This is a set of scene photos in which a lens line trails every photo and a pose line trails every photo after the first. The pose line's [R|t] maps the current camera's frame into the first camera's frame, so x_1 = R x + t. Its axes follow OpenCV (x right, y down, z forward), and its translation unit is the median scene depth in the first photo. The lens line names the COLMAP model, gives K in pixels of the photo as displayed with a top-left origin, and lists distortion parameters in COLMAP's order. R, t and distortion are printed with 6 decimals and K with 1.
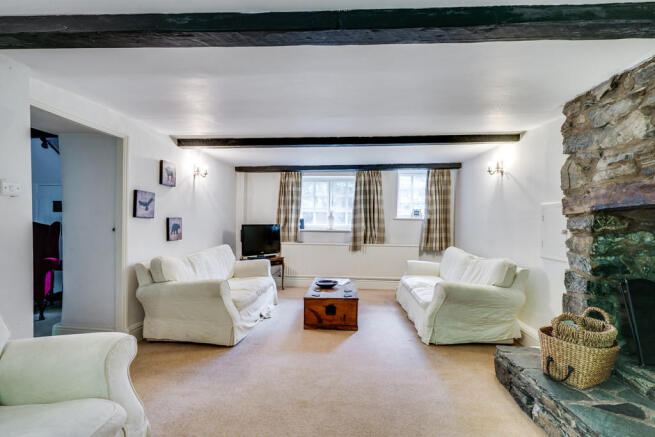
lens RADIAL K [[305.1, 0, 332.3], [0, 305.1, 221.2], [0, 0, 1]] dist [-0.000722, 0.001896]
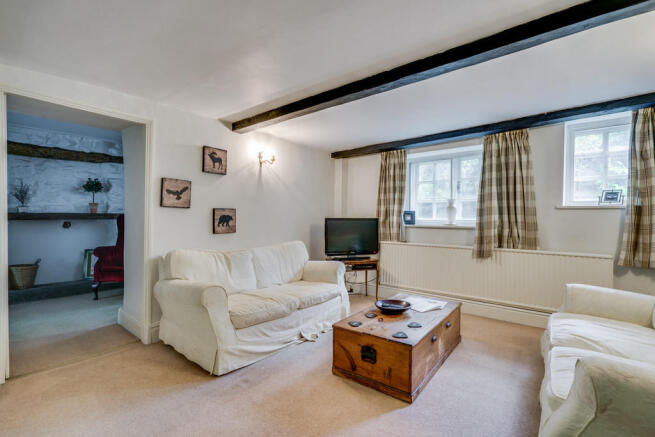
lens RADIAL K [[305.1, 0, 324.1], [0, 305.1, 215.0], [0, 0, 1]] dist [-0.000722, 0.001896]
pose [[0.830522, -0.010565, -0.556886, 0.159289], [0.001229, 0.999852, -0.017137, 0.015909], [0.556985, 0.013548, 0.830412, 0.271300]]
